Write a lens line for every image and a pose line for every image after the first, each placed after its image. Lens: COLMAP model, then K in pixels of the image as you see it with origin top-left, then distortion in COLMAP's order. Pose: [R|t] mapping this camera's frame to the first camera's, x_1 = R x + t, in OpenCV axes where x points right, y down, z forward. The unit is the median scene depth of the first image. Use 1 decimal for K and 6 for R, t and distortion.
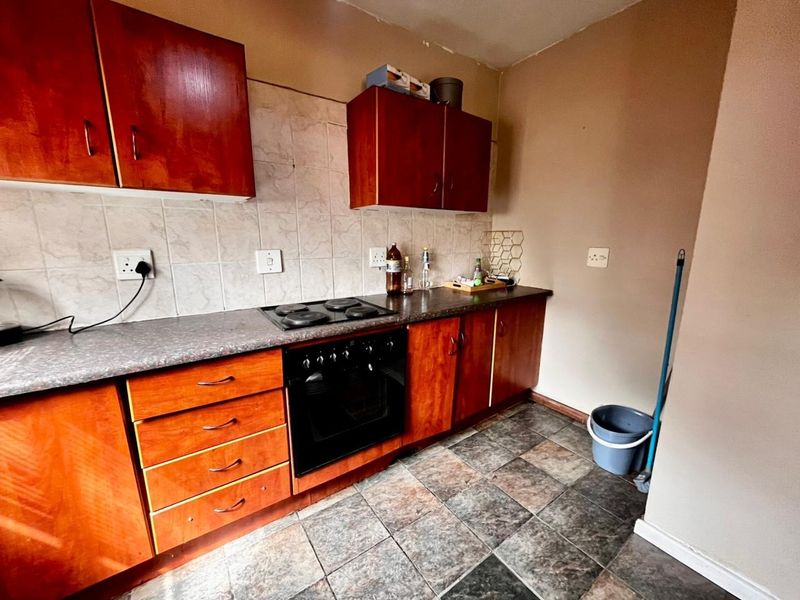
lens RADIAL K [[320.9, 0, 400.0], [0, 320.9, 300.0], [0, 0, 1]] dist [-0.002705, -0.000366]
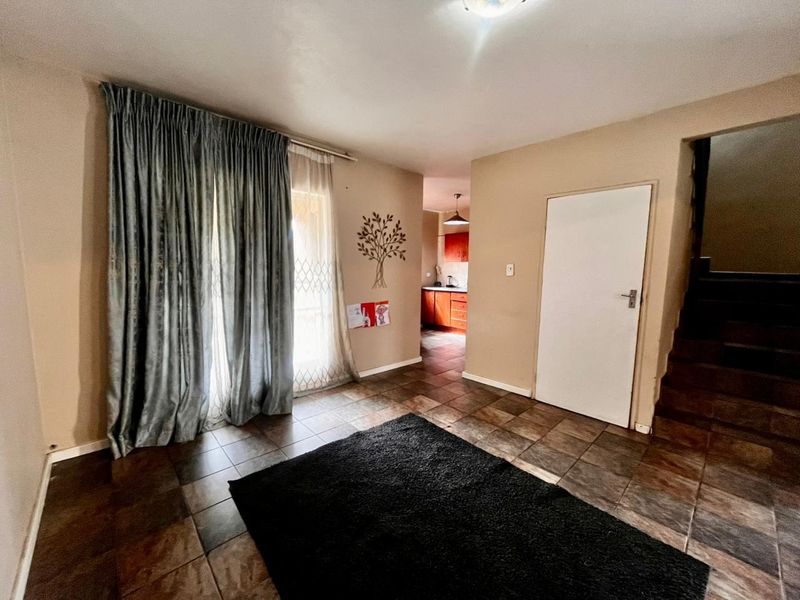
lens RADIAL K [[320.9, 0, 400.0], [0, 320.9, 300.0], [0, 0, 1]] dist [-0.002705, -0.000366]
pose [[0.135249, 0.093910, -0.986351, 3.002814], [-0.201292, 0.977342, 0.065450, 0.106793], [0.970149, 0.189693, 0.151088, -0.512078]]
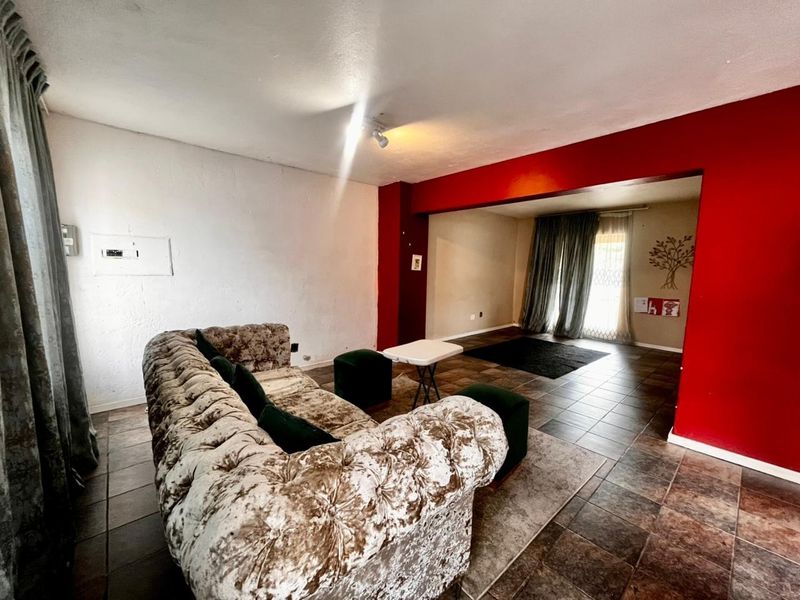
lens RADIAL K [[320.9, 0, 400.0], [0, 320.9, 300.0], [0, 0, 1]] dist [-0.002705, -0.000366]
pose [[-0.993626, -0.014741, -0.111757, 3.741538], [-0.047081, 0.955070, 0.292617, -0.490845], [0.102422, 0.296014, -0.949677, 2.401726]]
